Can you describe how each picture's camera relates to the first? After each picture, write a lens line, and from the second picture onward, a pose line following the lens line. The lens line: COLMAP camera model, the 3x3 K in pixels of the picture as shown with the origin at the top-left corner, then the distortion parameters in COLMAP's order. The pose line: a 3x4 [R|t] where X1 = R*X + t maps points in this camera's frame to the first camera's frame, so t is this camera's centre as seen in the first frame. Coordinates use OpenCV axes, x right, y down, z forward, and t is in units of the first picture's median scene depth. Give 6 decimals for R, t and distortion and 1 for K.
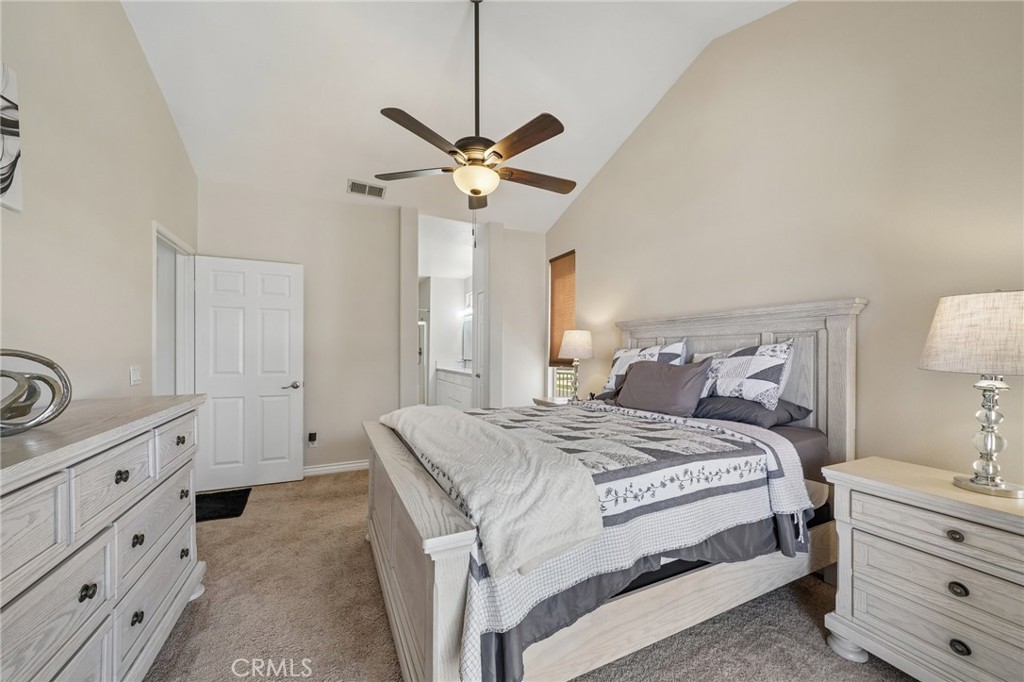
lens RADIAL K [[375.8, 0, 509.3], [0, 375.8, 347.5], [0, 0, 1]] dist [-0.010595, 0.000391]
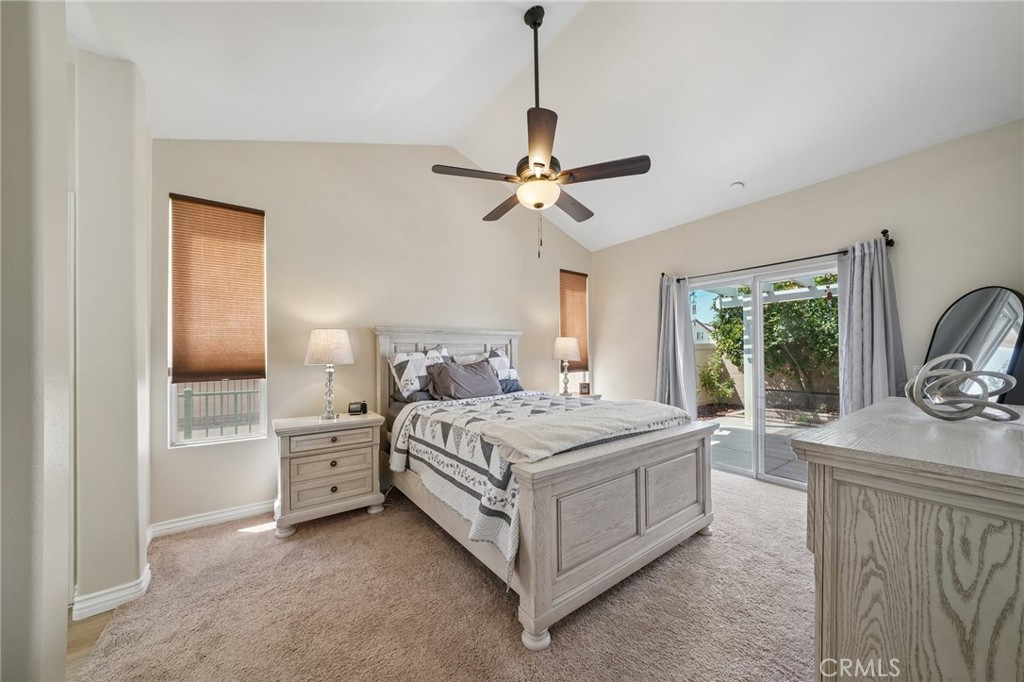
lens RADIAL K [[353.1, 0, 505.5], [0, 353.1, 354.5], [0, 0, 1]] dist [-0.000279, -0.000033]
pose [[-0.190124, 0.000437, 0.981760, -0.650691], [-0.005587, 0.999983, -0.001527, 0.007742], [-0.981744, -0.005775, -0.190119, 0.785279]]
